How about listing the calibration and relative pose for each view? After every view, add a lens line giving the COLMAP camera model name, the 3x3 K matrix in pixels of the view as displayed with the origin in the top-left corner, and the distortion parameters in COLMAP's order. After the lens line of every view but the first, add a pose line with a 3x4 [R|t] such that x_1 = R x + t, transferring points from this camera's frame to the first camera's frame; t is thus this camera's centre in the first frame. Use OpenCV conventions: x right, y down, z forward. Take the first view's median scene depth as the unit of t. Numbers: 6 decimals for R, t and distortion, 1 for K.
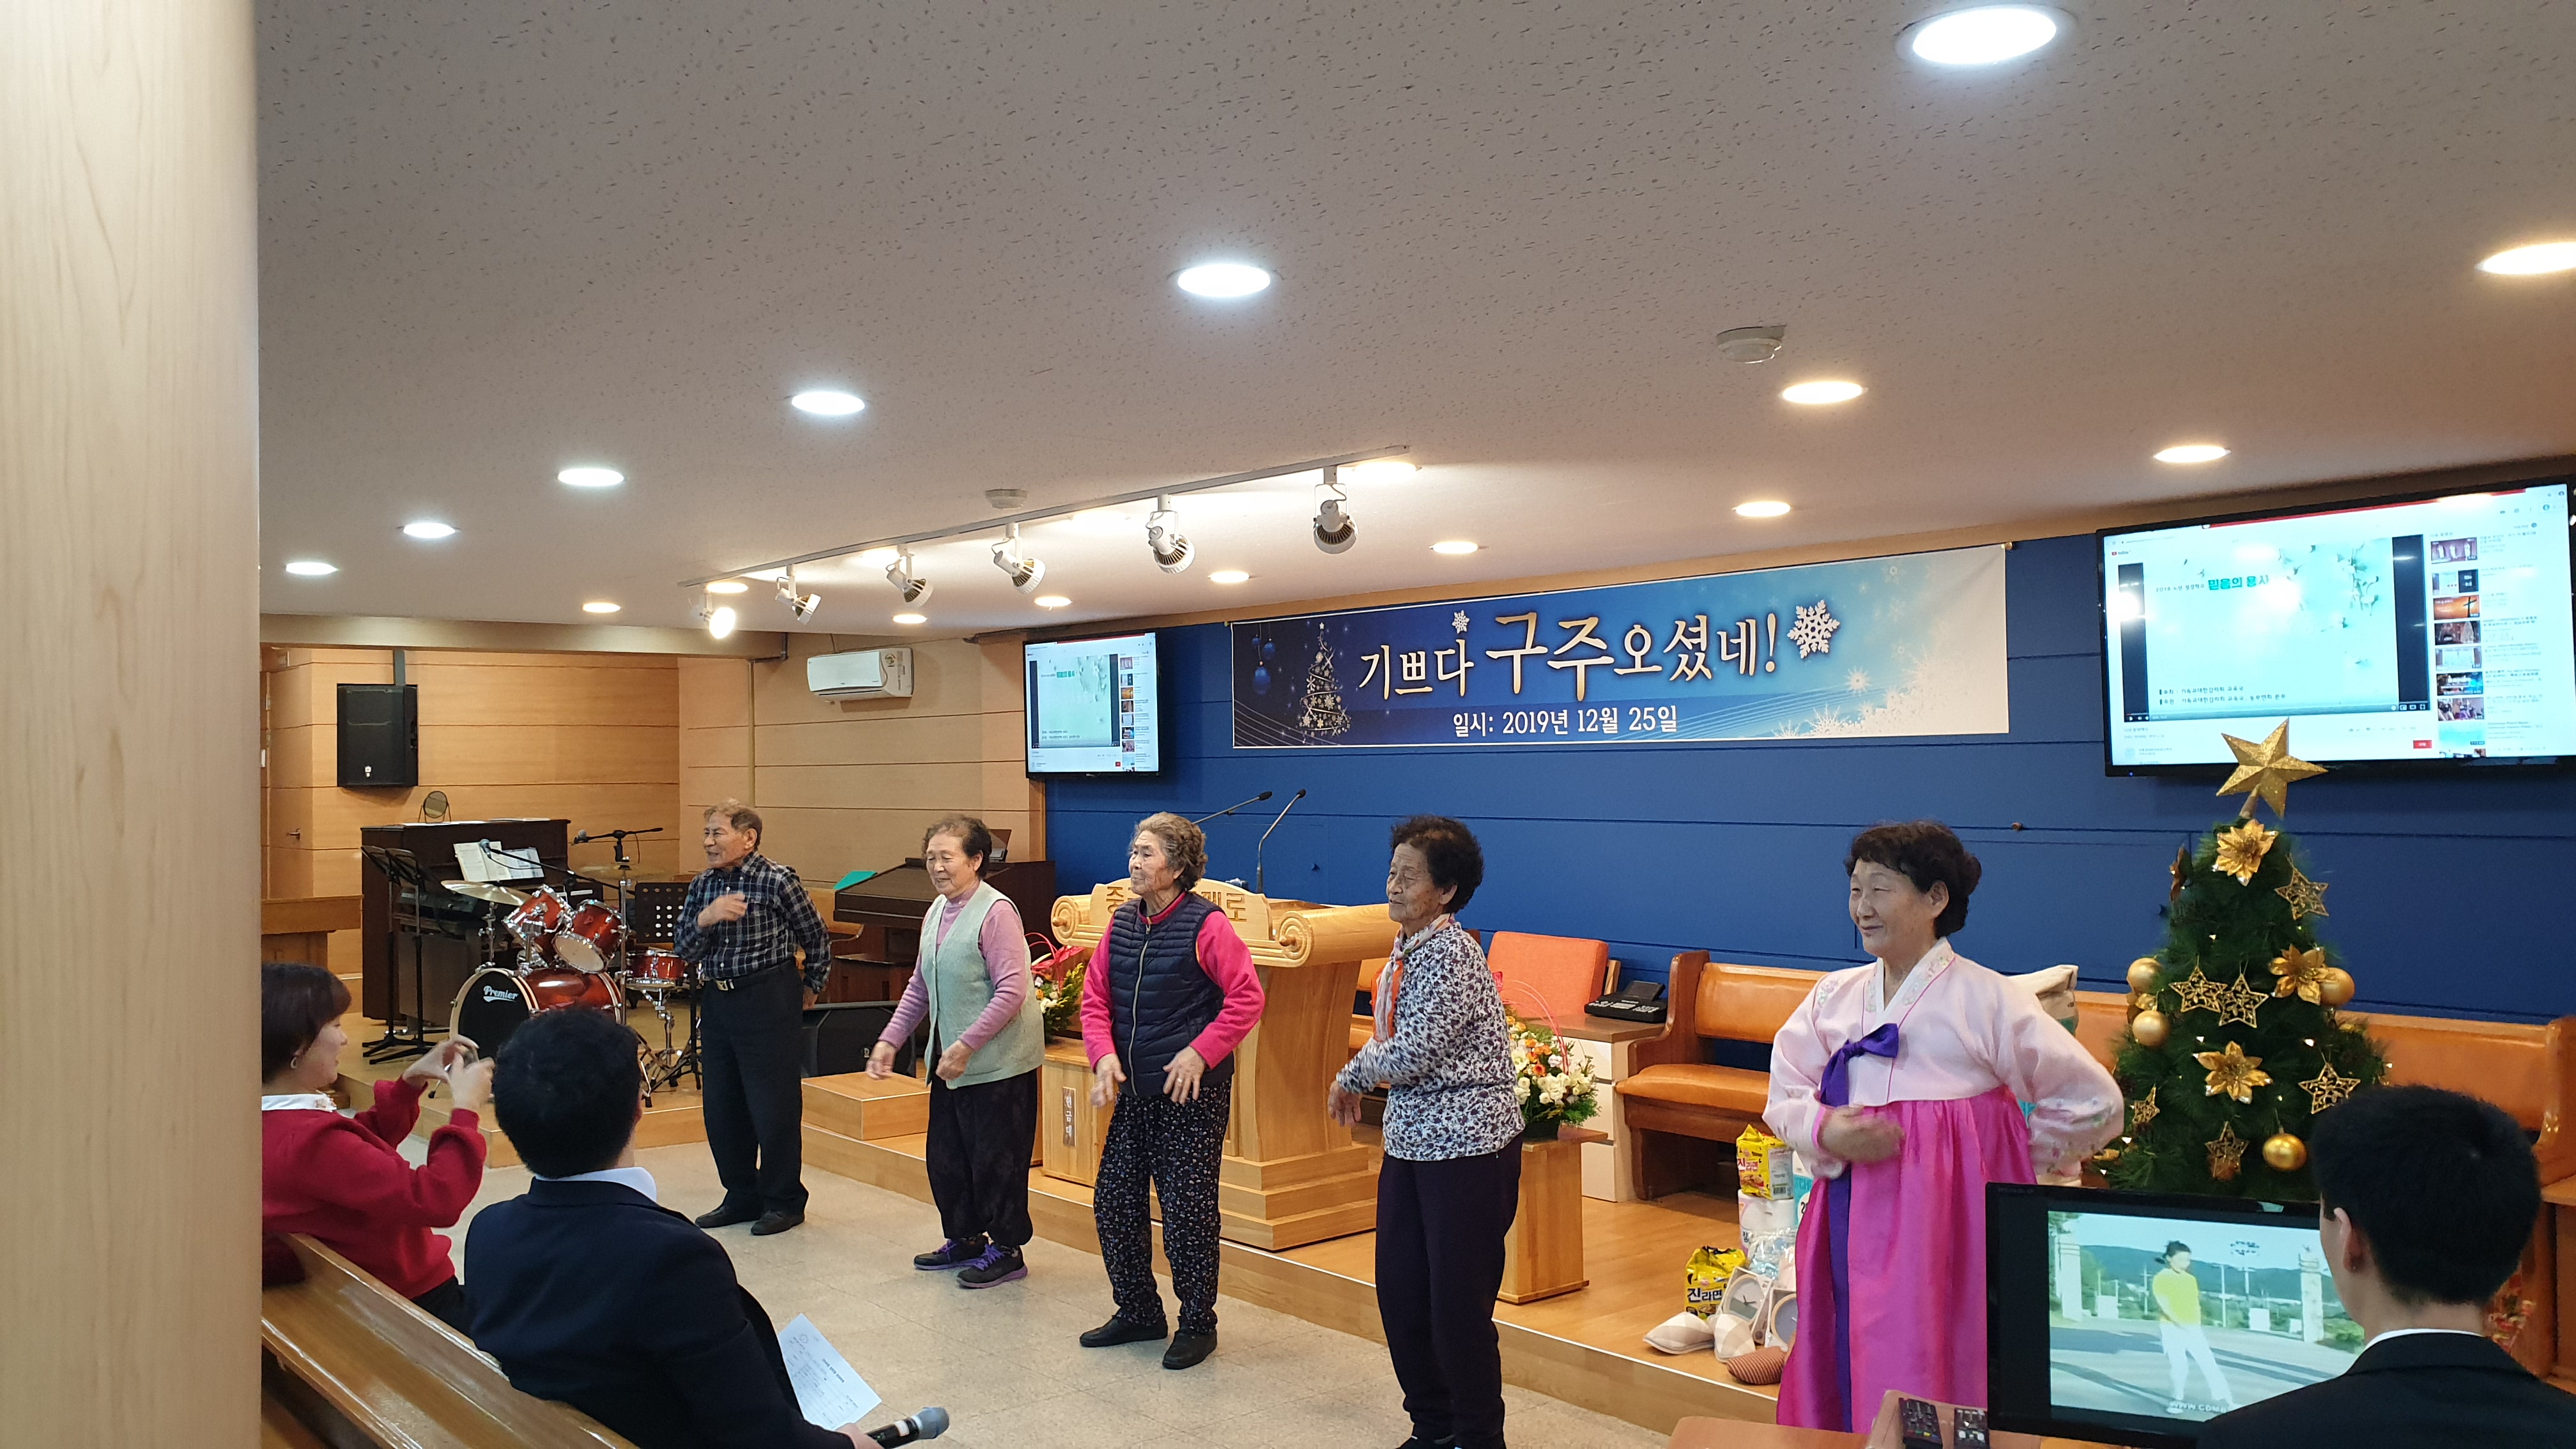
lens RADIAL K [[1892.6, 0, 1257.7], [0, 1892.6, 673.6], [0, 0, 1]] dist [0.240558, -0.332026]
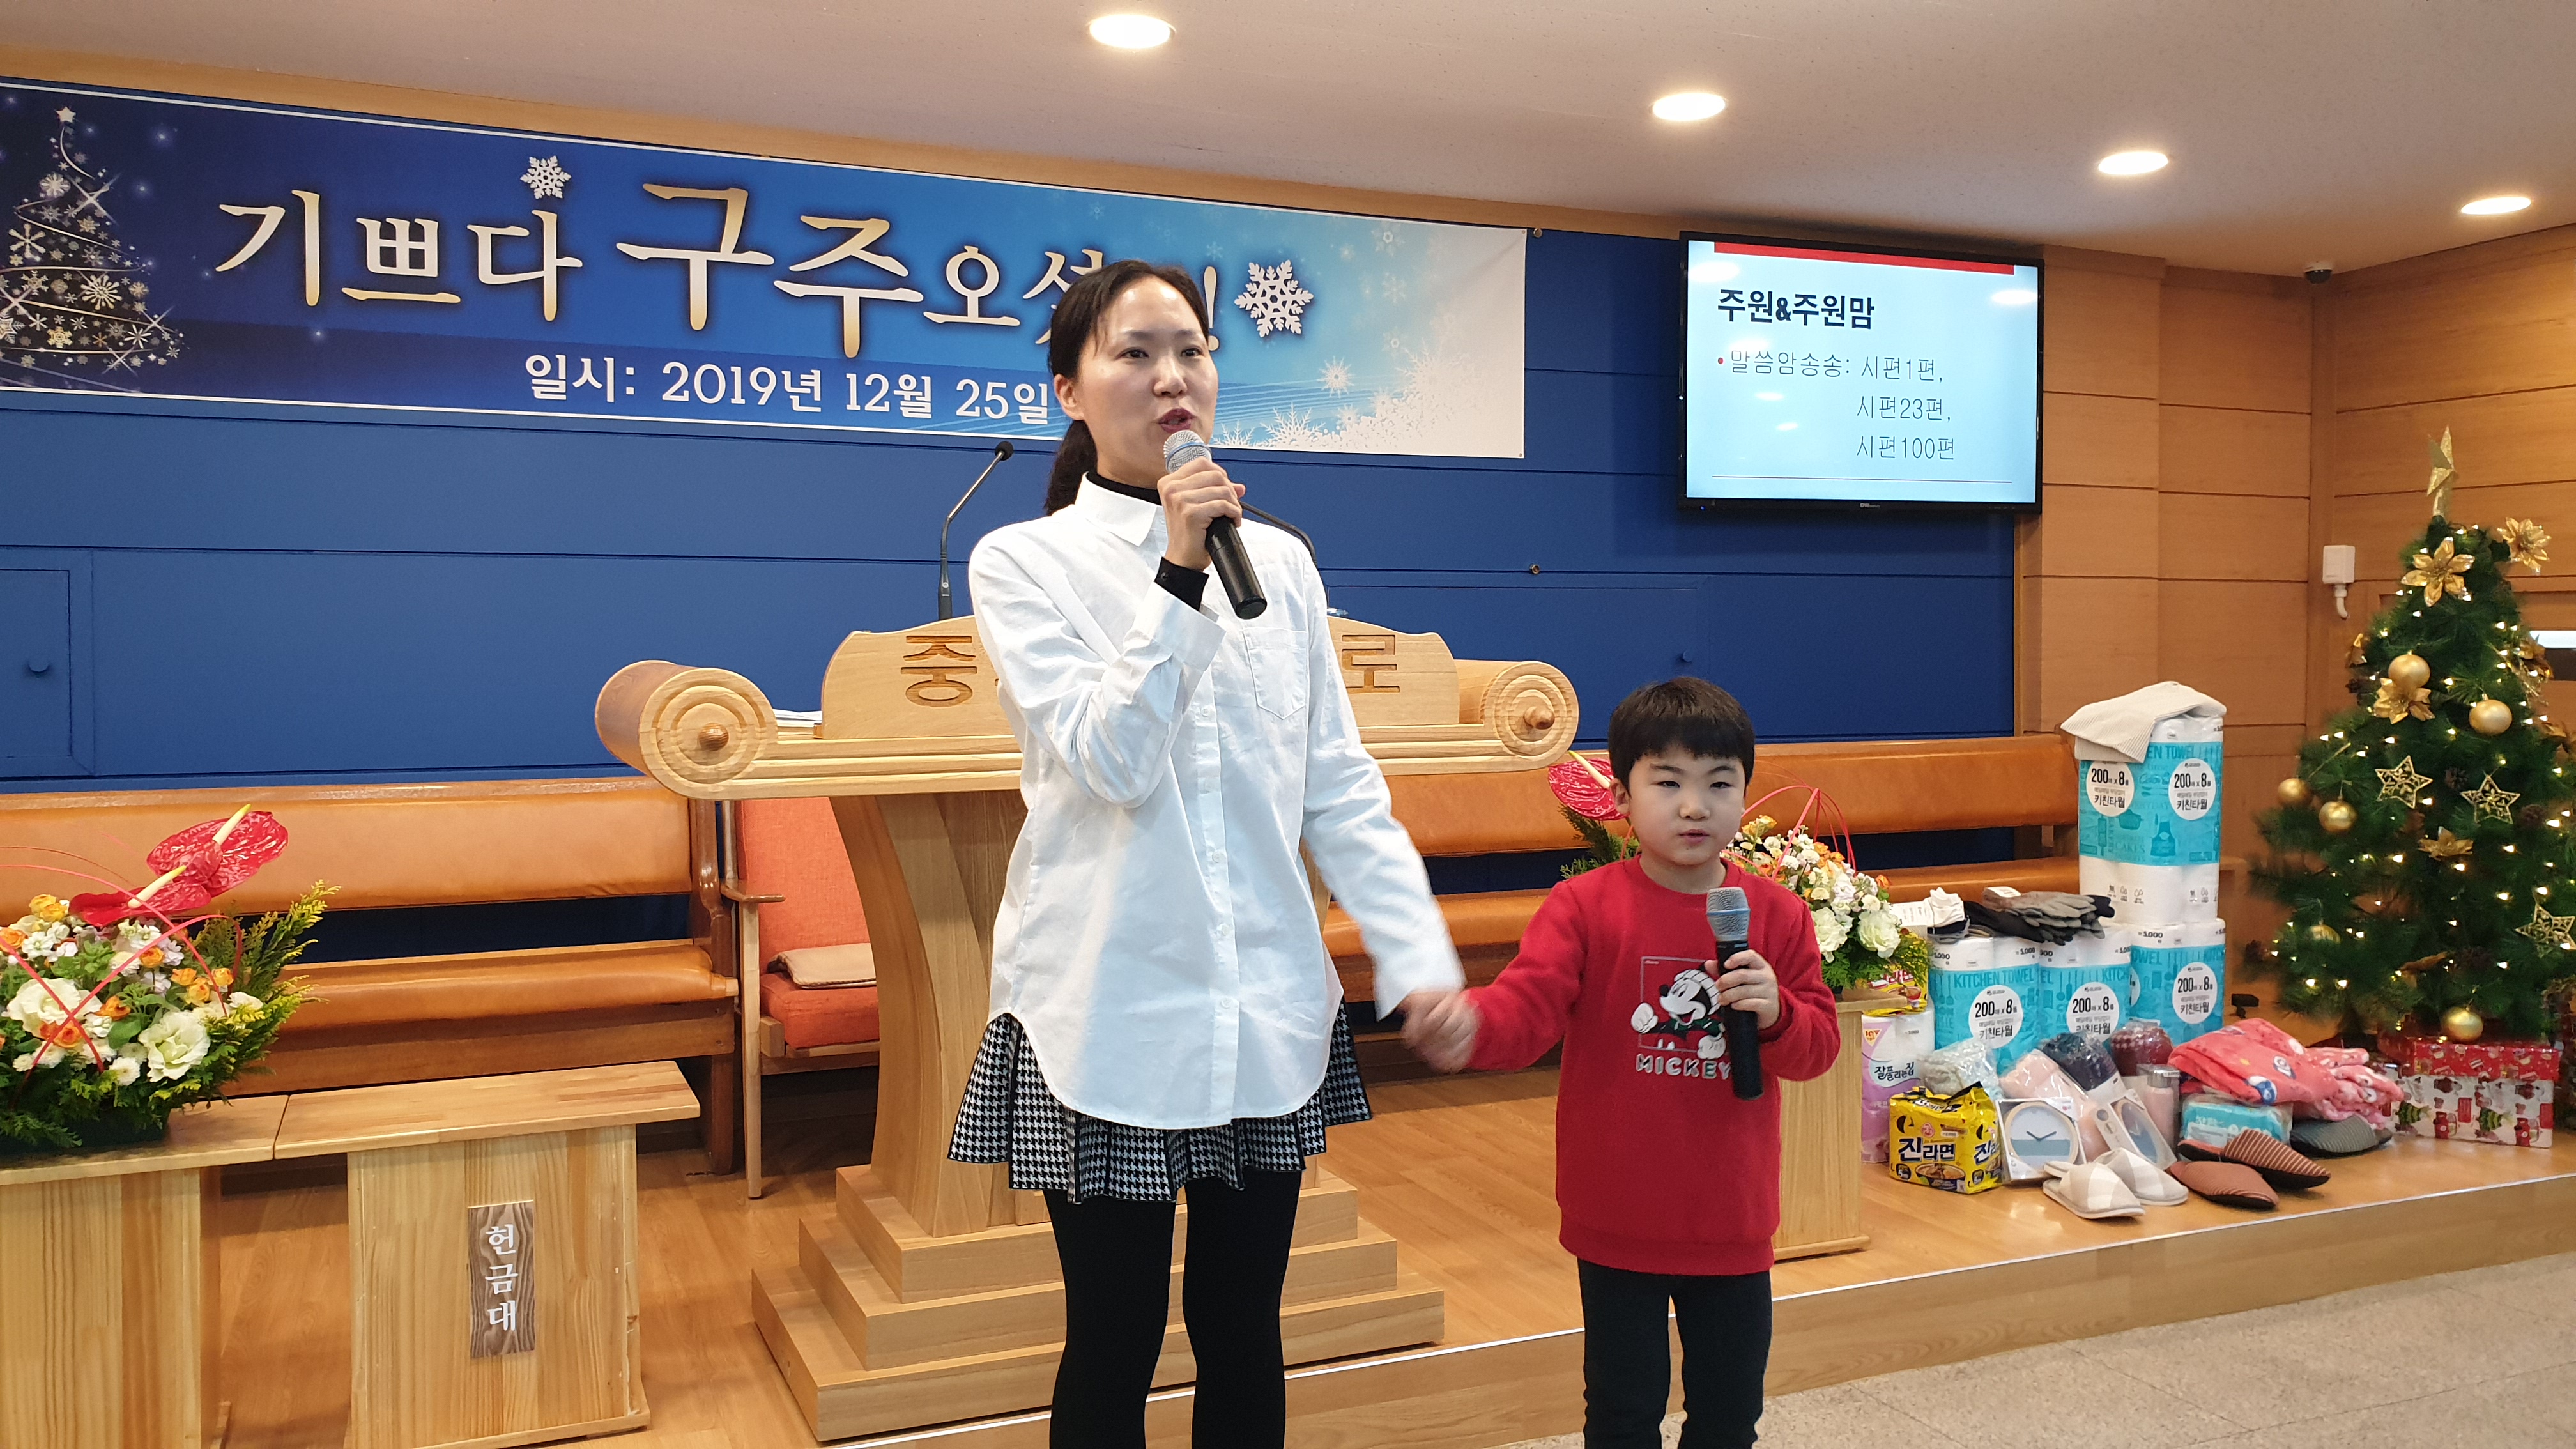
lens RADIAL K [[2022.4, 0, 1300.7], [0, 2022.4, 680.0], [0, 0, 1]] dist [-0.005042, 0.016146]
pose [[0.278187, -0.012656, 0.960444, -0.391003], [-0.057766, 0.997883, 0.029881, 0.086415], [-0.958788, -0.063794, 0.276867, 0.679961]]
